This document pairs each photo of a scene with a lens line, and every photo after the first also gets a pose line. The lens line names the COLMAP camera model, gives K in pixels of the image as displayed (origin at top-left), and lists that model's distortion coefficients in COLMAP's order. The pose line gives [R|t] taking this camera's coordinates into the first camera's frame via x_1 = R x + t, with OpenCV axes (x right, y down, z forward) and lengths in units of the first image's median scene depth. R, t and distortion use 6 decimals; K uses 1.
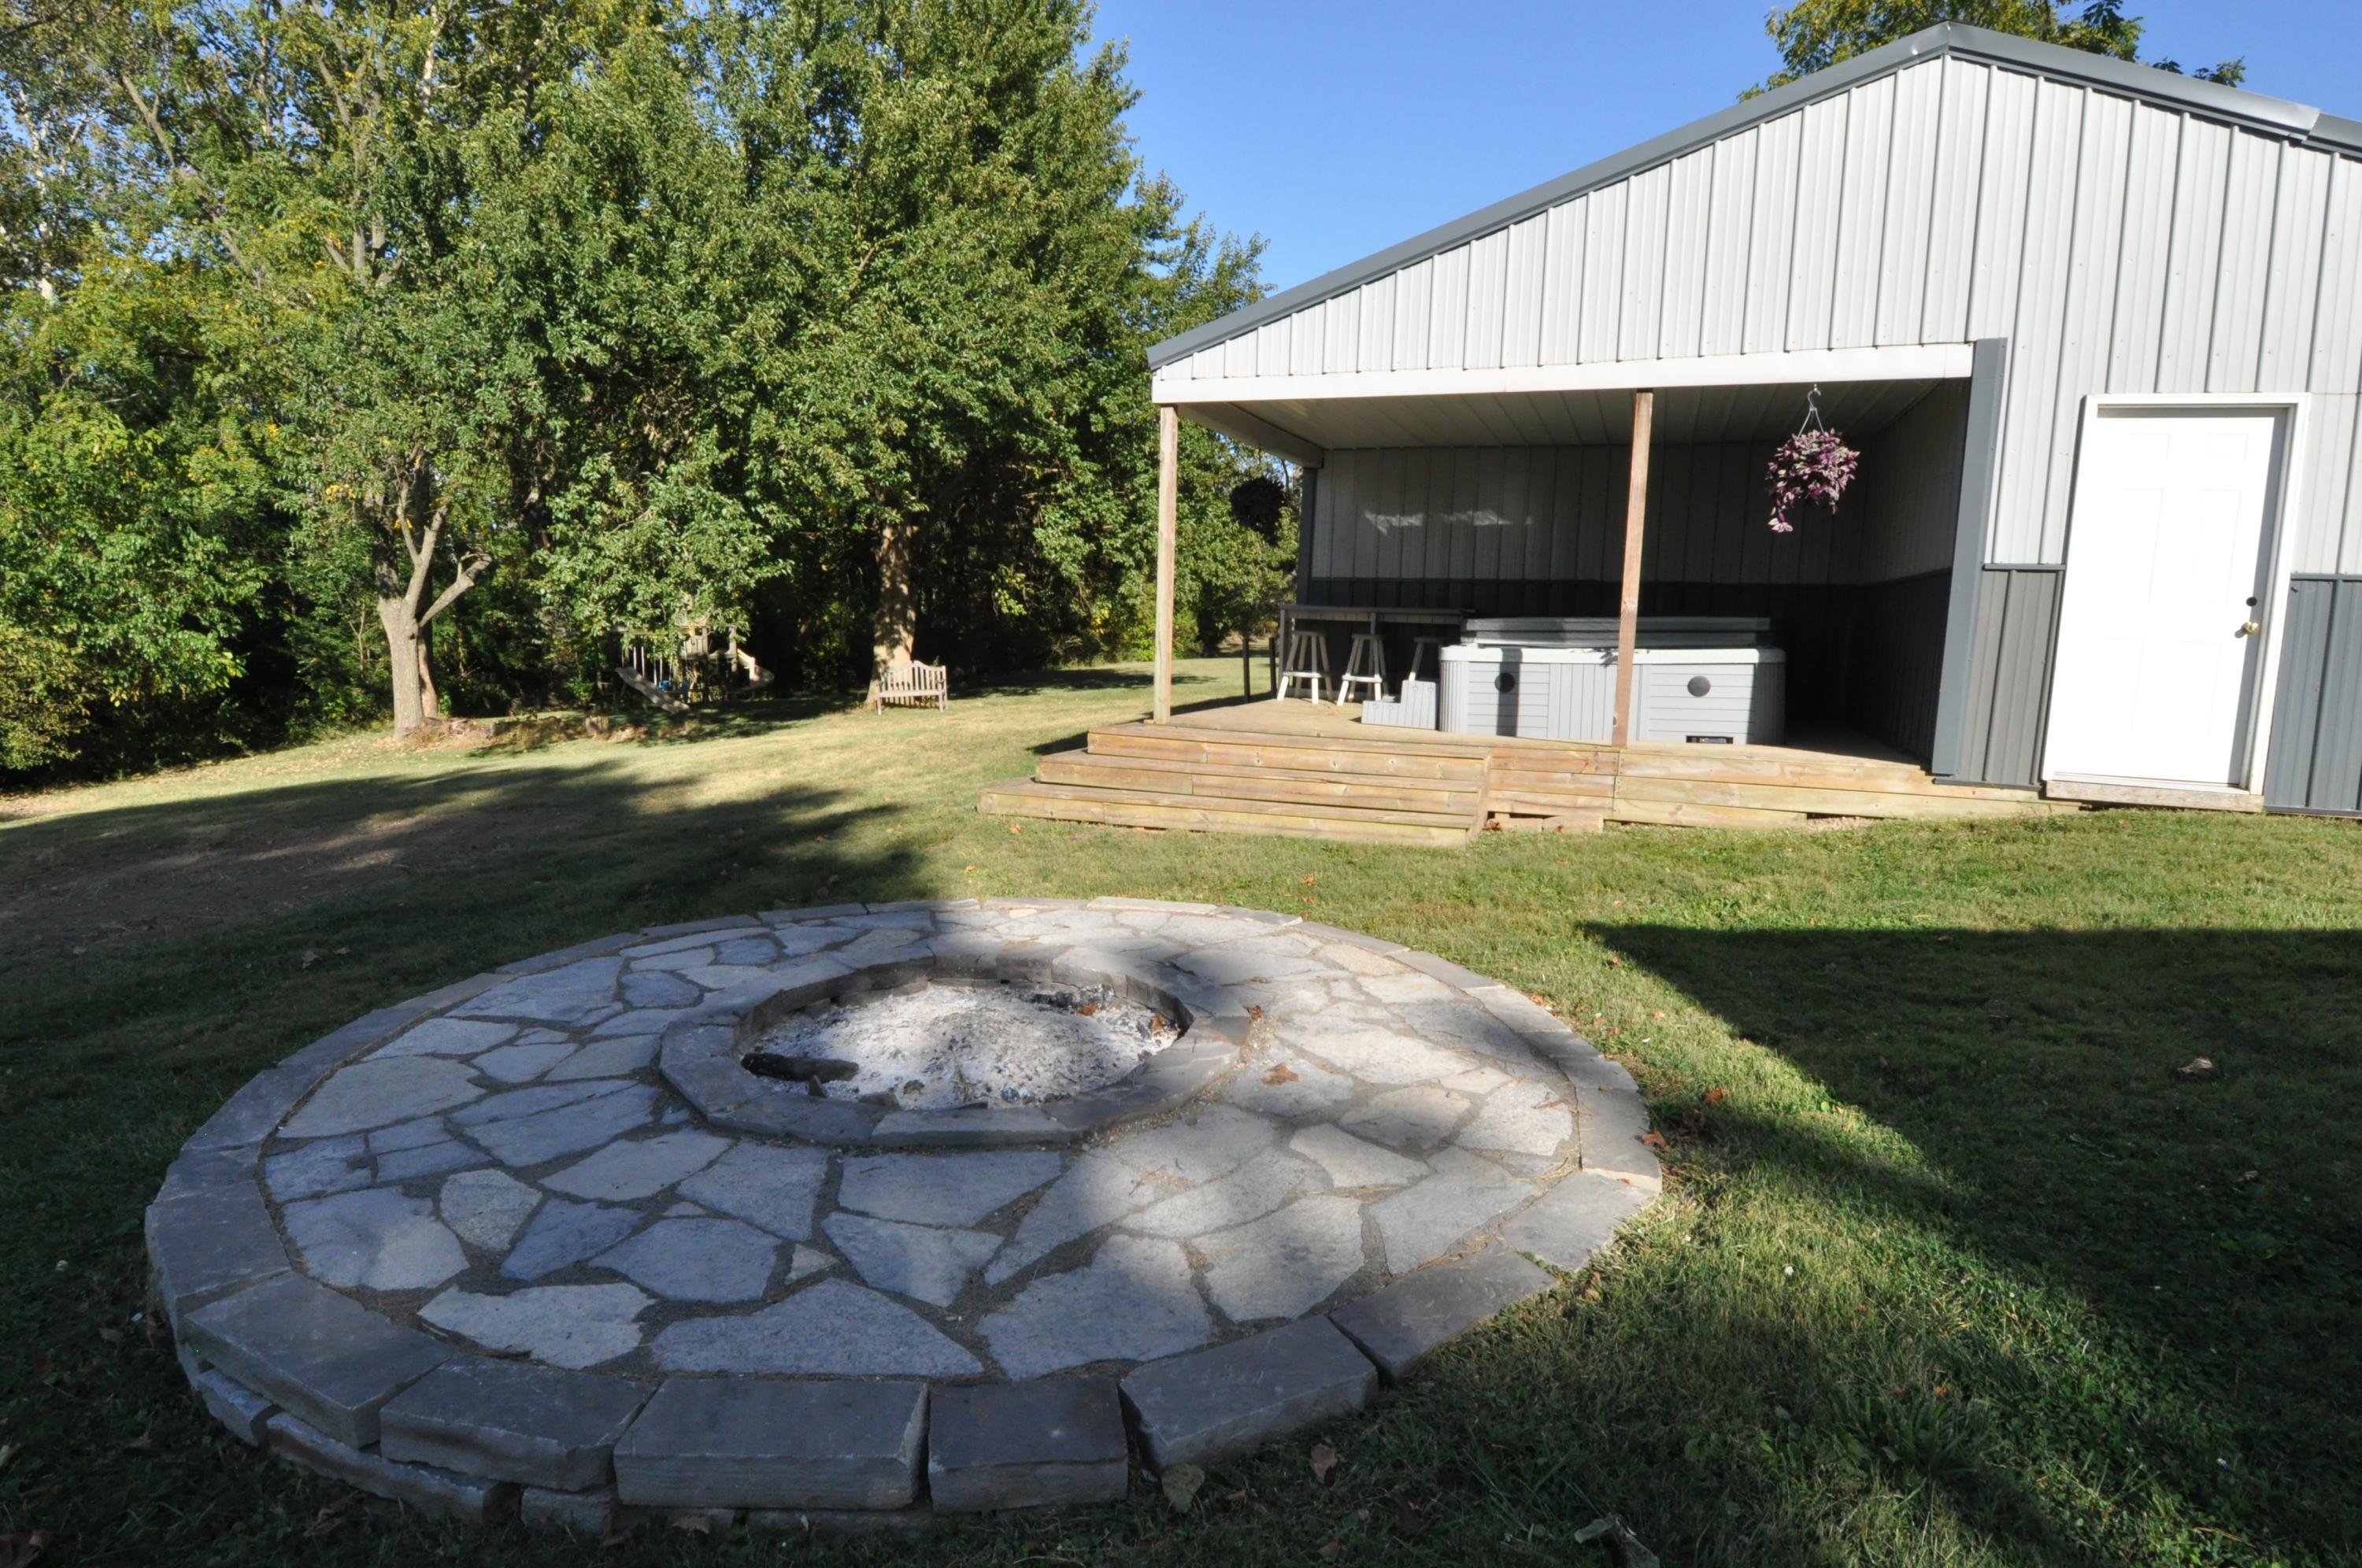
lens RADIAL K [[1232.5, 0, 1184.9], [0, 1232.5, 768.9], [0, 0, 1]] dist [0.071956, -0.069306]
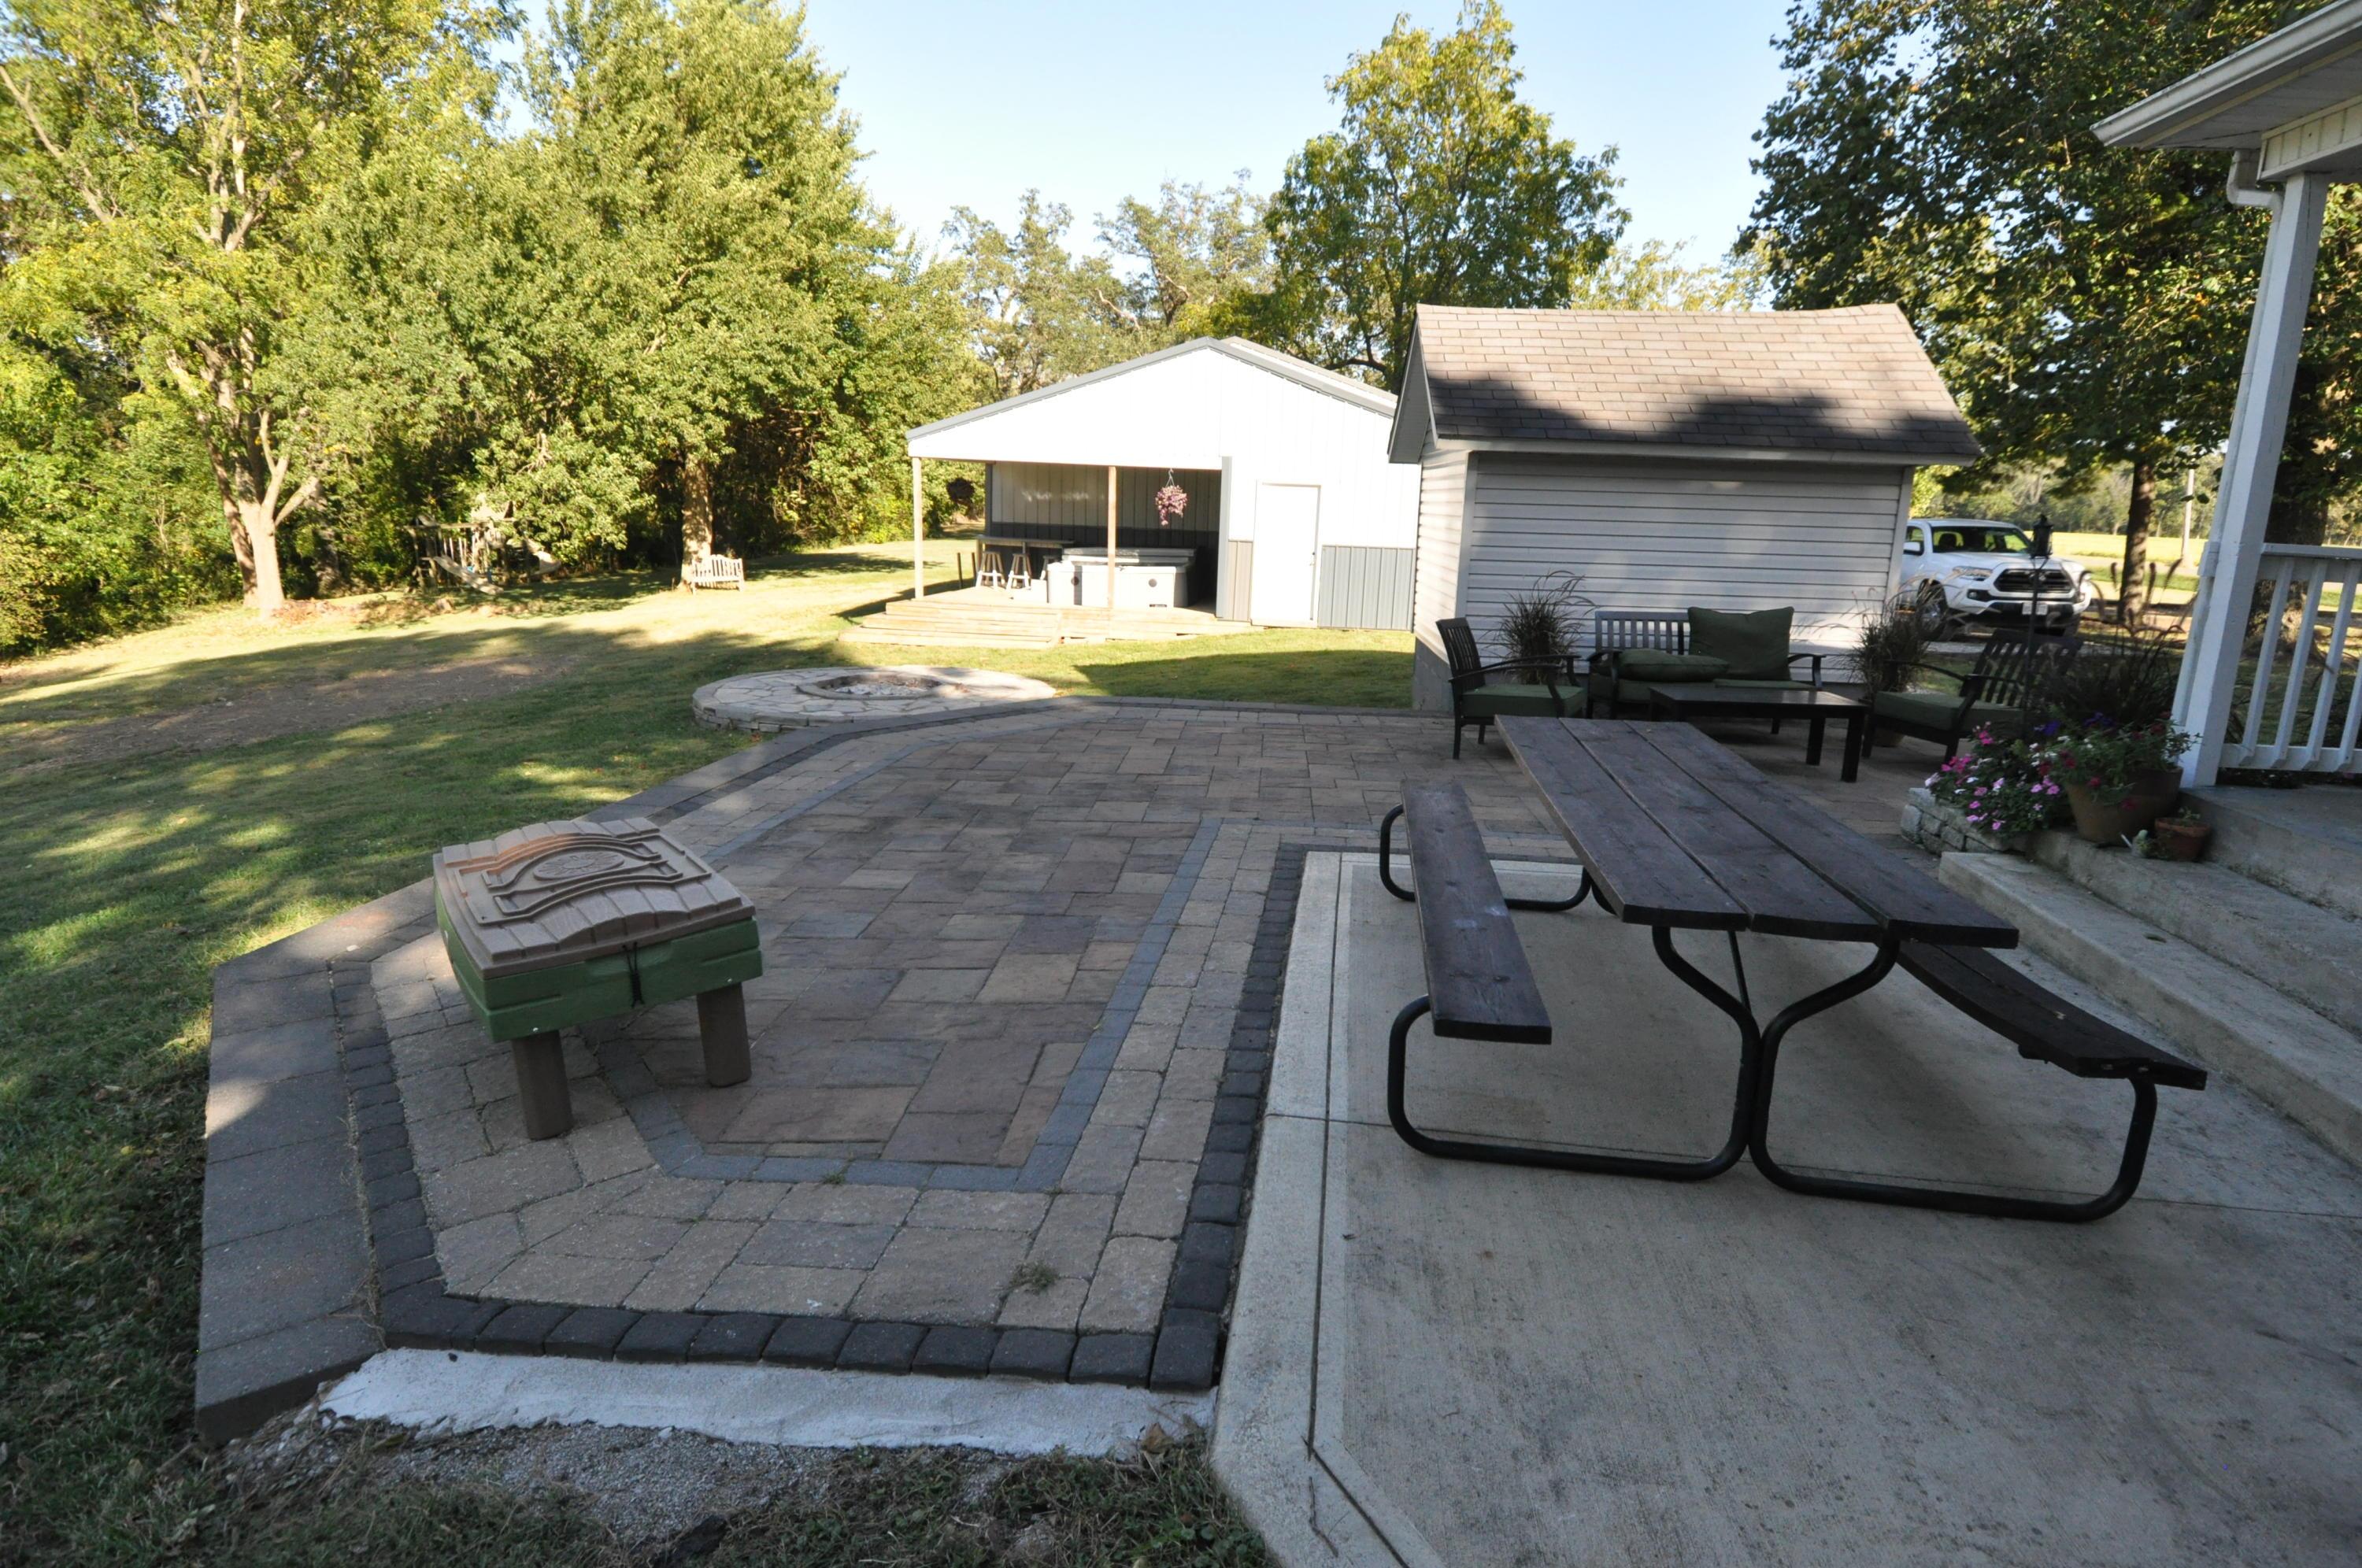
lens RADIAL K [[1276.2, 0, 1158.5], [0, 1276.2, 778.6], [0, 0, 1]] dist [0.041793, -0.043301]
pose [[0.981098, -0.038798, 0.189582, -0.022317], [0.018421, 0.993971, 0.108085, 0.018929], [-0.192632, -0.102549, 0.975898, -0.652168]]
